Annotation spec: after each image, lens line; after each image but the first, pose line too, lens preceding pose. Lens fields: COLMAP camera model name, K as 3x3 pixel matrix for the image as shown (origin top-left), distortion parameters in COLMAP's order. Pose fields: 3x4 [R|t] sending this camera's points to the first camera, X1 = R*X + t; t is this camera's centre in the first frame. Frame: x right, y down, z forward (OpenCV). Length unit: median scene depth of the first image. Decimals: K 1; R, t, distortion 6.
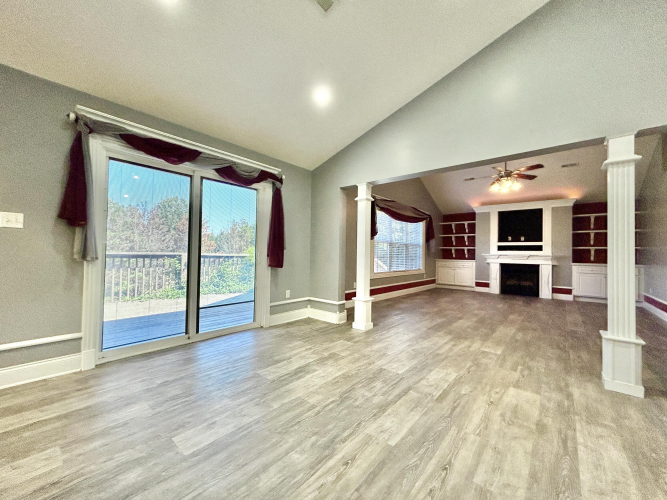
lens RADIAL K [[268.9, 0, 331.3], [0, 268.9, 247.6], [0, 0, 1]] dist [-0.000166, 0.001247]
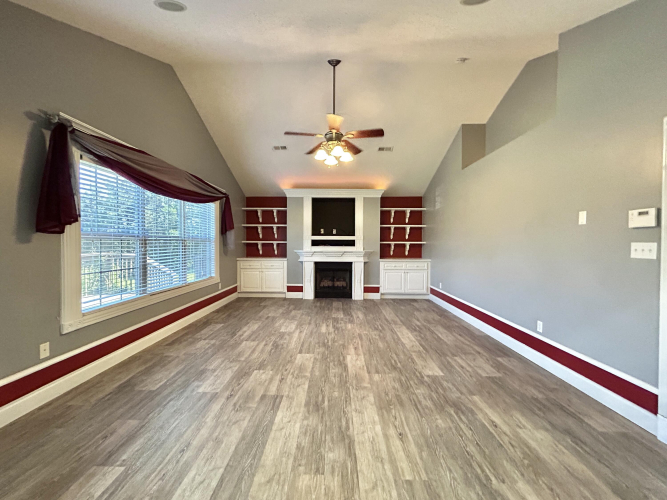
lens RADIAL K [[268.9, 0, 330.8], [0, 268.9, 247.9], [0, 0, 1]] dist [-0.000166, 0.001247]
pose [[0.771479, -0.026664, 0.635696, 0.353317], [-0.005157, 0.998827, 0.048154, -0.053267], [-0.636234, -0.040427, 0.770436, 0.807737]]
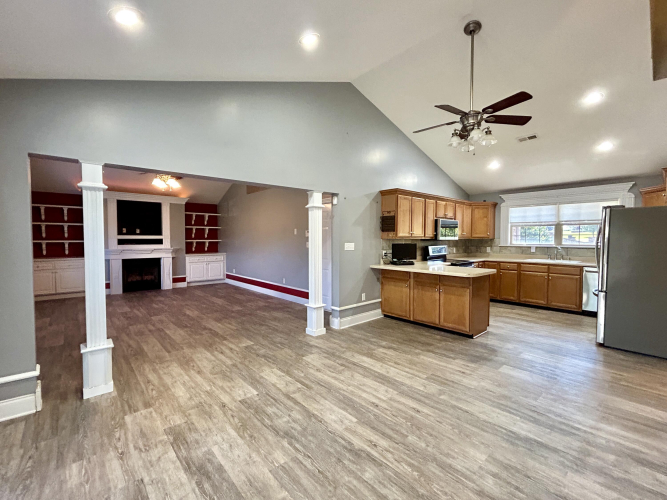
lens RADIAL K [[298.6, 0, 328.9], [0, 298.6, 249.1], [0, 0, 1]] dist [0.001493, 0.002546]
pose [[0.145862, -0.053491, 0.987858, -0.578114], [-0.019525, 0.998187, 0.056934, -0.104943], [-0.989112, -0.027593, 0.144553, 0.430431]]
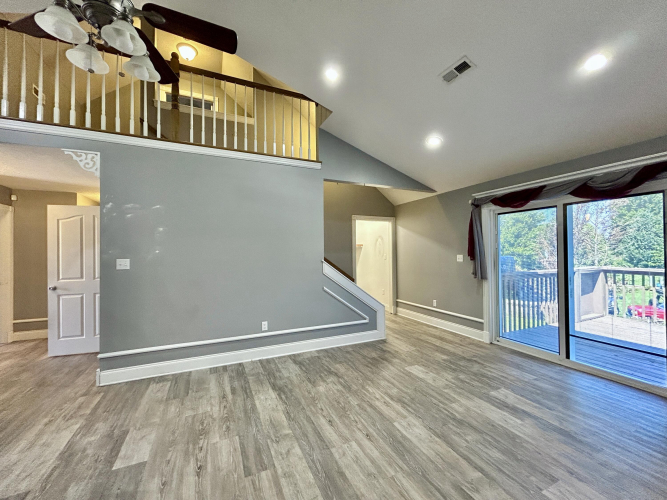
lens RADIAL K [[268.9, 0, 330.1], [0, 268.9, 247.7], [0, 0, 1]] dist [-0.000166, 0.001247]
pose [[-0.423444, -0.029182, -0.905452, 0.787215], [0.022542, 0.998832, -0.042734, -0.074709], [0.905642, -0.038506, -0.422292, 0.610675]]
